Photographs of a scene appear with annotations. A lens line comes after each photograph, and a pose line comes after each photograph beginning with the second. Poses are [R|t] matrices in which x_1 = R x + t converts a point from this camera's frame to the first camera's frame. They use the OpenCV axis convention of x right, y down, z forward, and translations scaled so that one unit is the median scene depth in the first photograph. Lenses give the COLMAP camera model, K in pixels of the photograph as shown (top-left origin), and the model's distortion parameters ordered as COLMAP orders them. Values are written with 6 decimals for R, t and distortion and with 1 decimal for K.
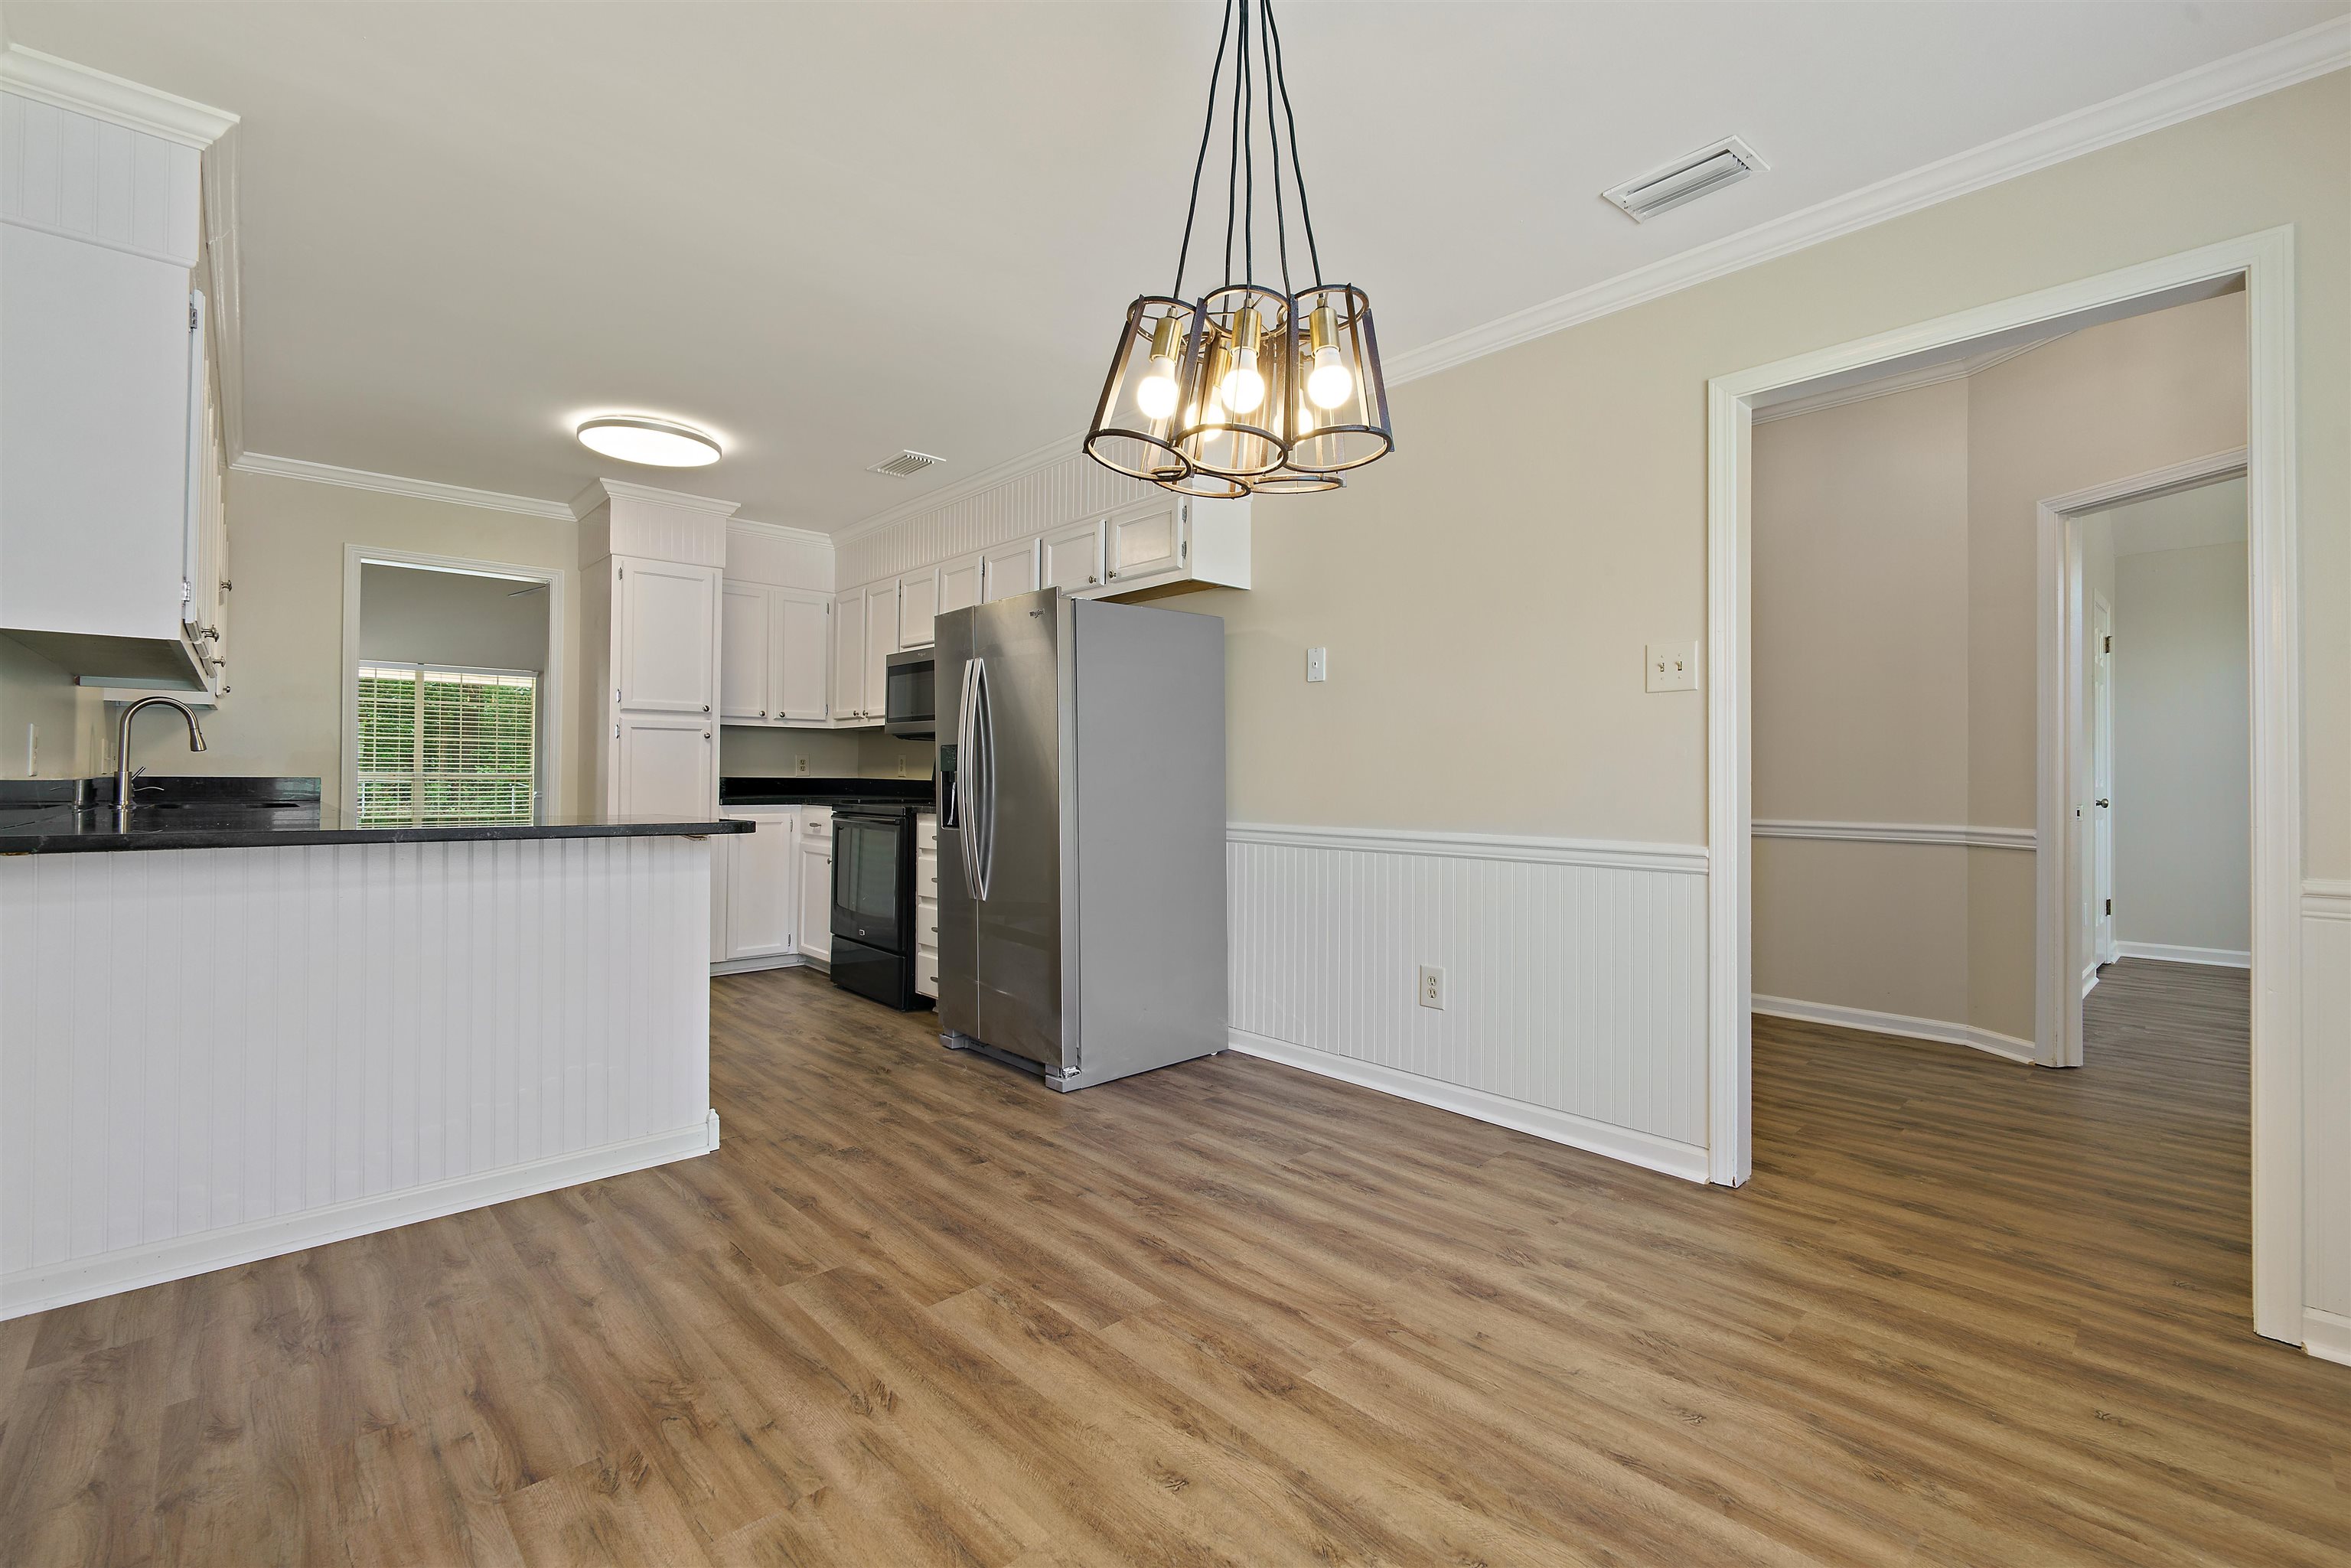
lens RADIAL K [[1017.9, 0, 1193.2], [0, 1017.9, 772.5], [0, 0, 1]] dist [-0.001080, -0.000955]
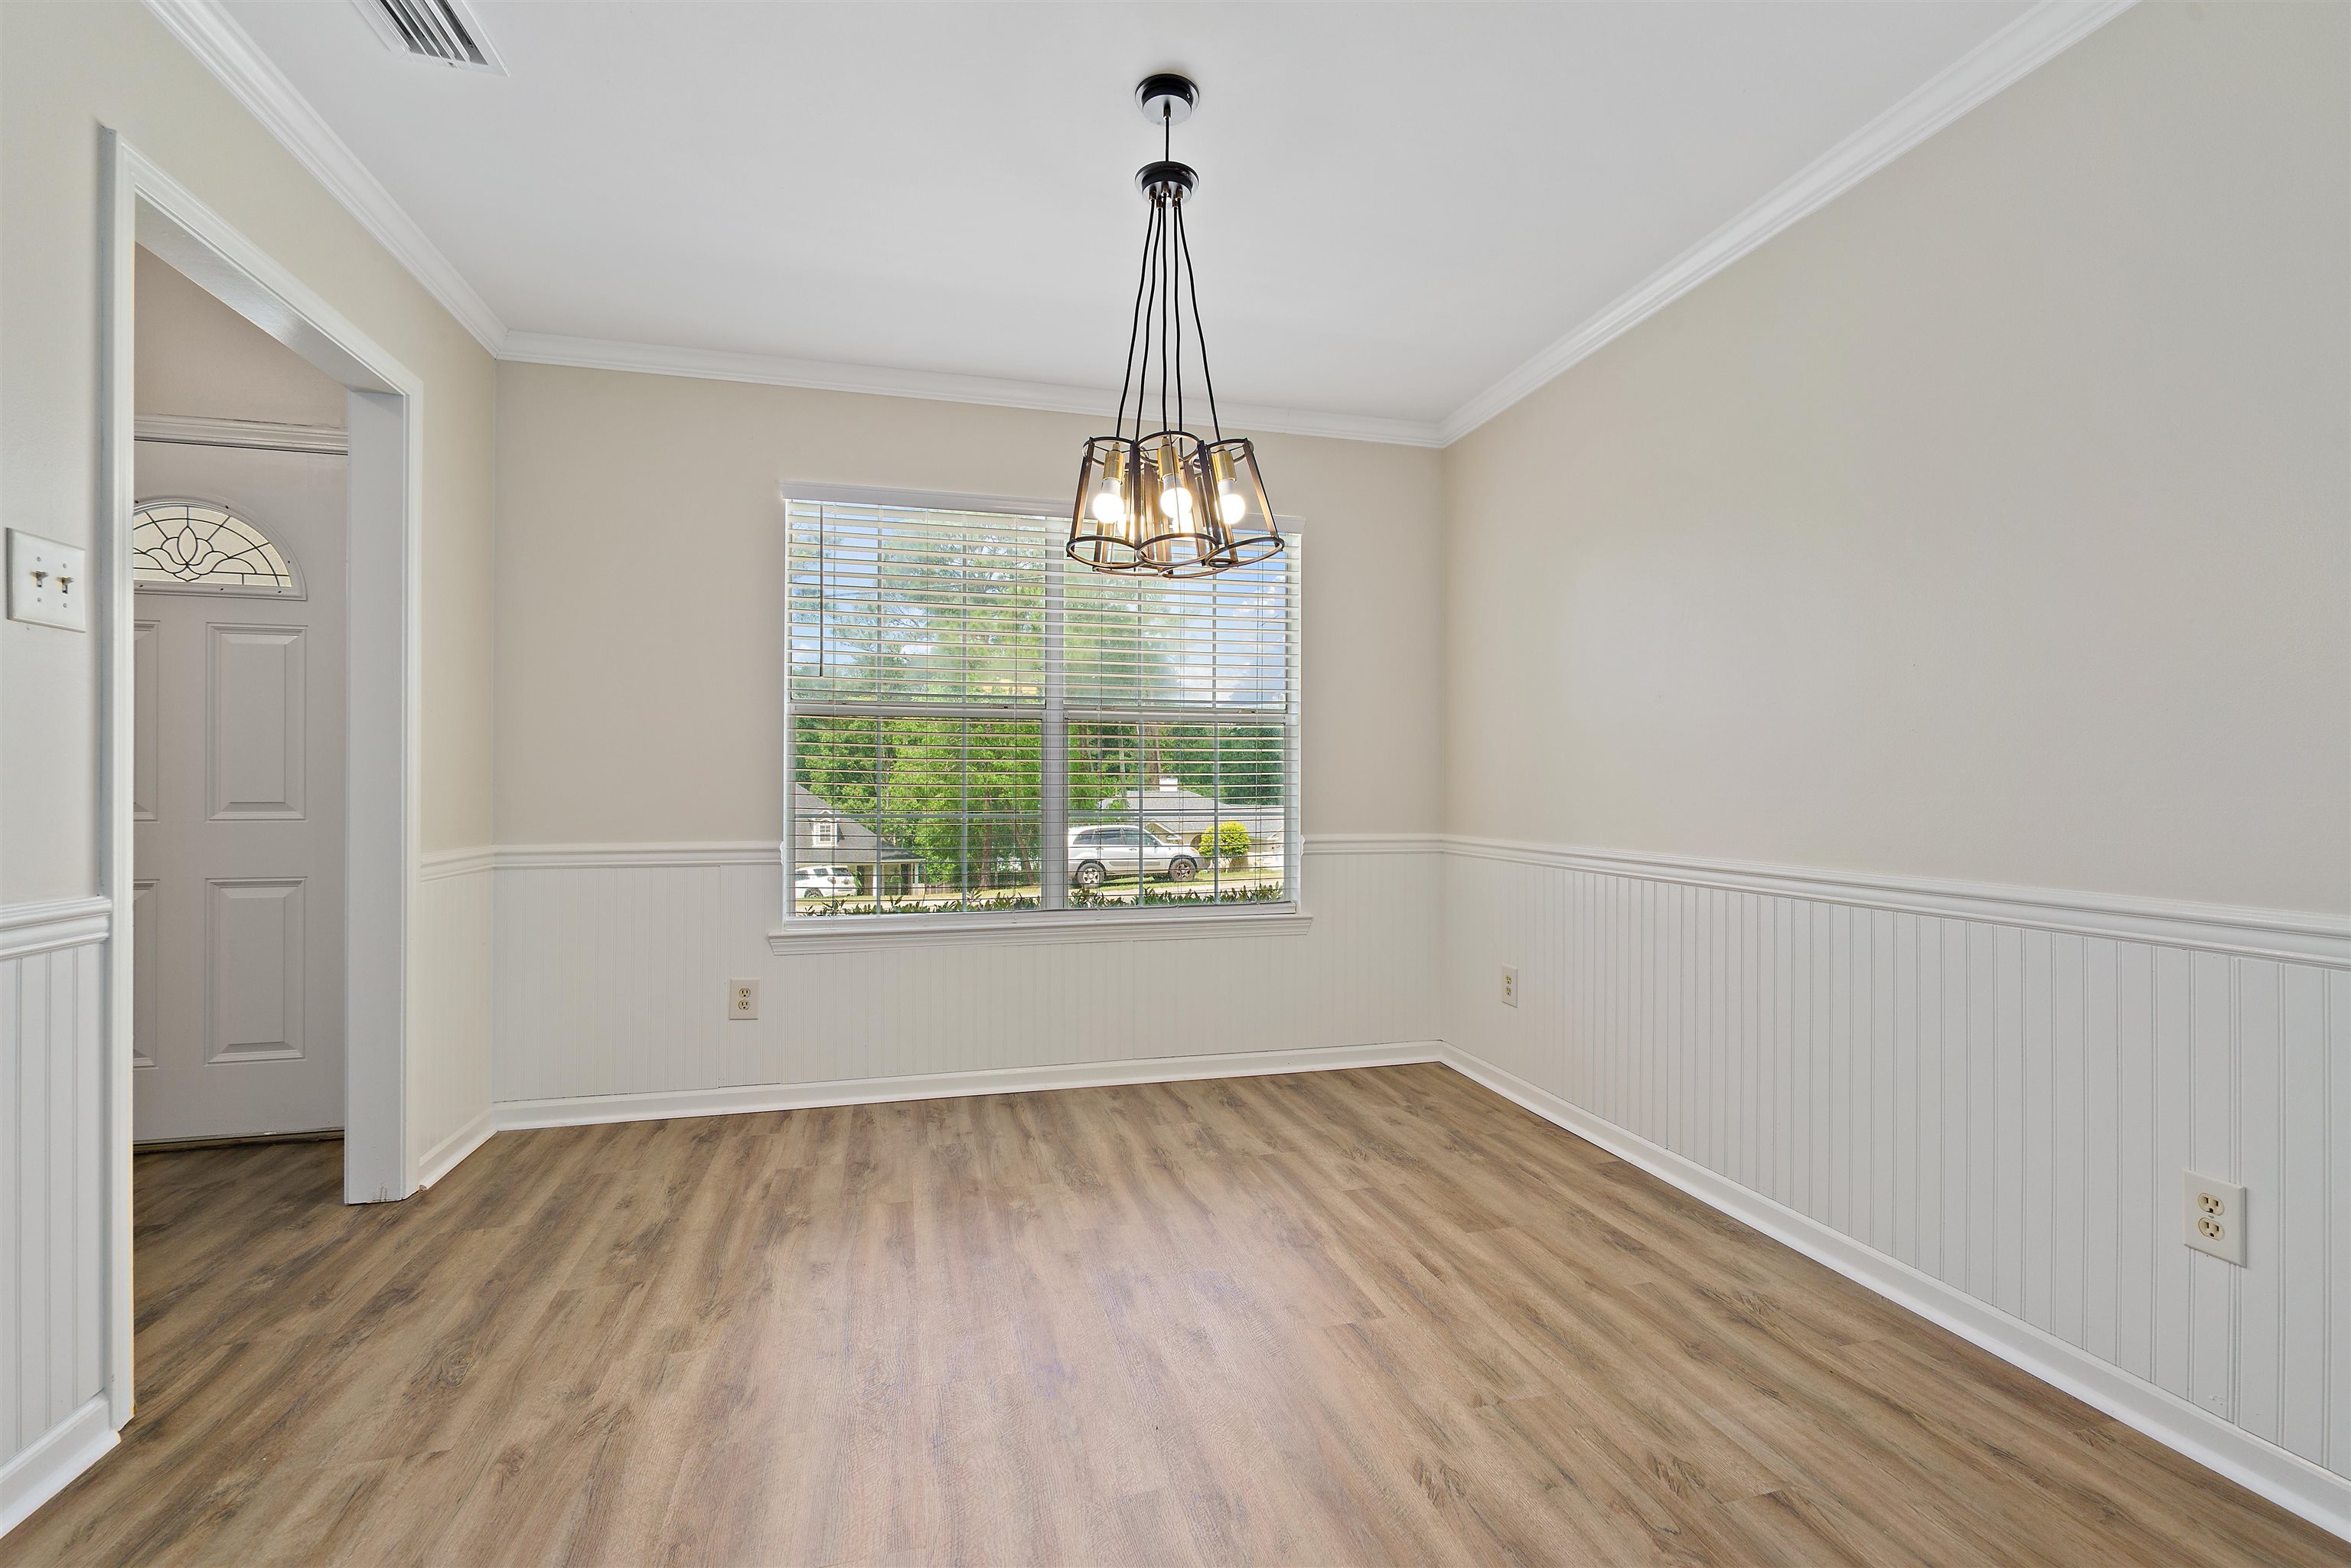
lens RADIAL K [[1017.9, 0, 1175.5], [0, 1017.9, 775.4], [0, 0, 1]] dist [-0.001080, -0.000955]
pose [[-0.874956, -0.002328, 0.484197, -0.522589], [-0.009677, 0.999873, -0.012679, 0.005626], [-0.484106, -0.015779, -0.874867, 1.834110]]
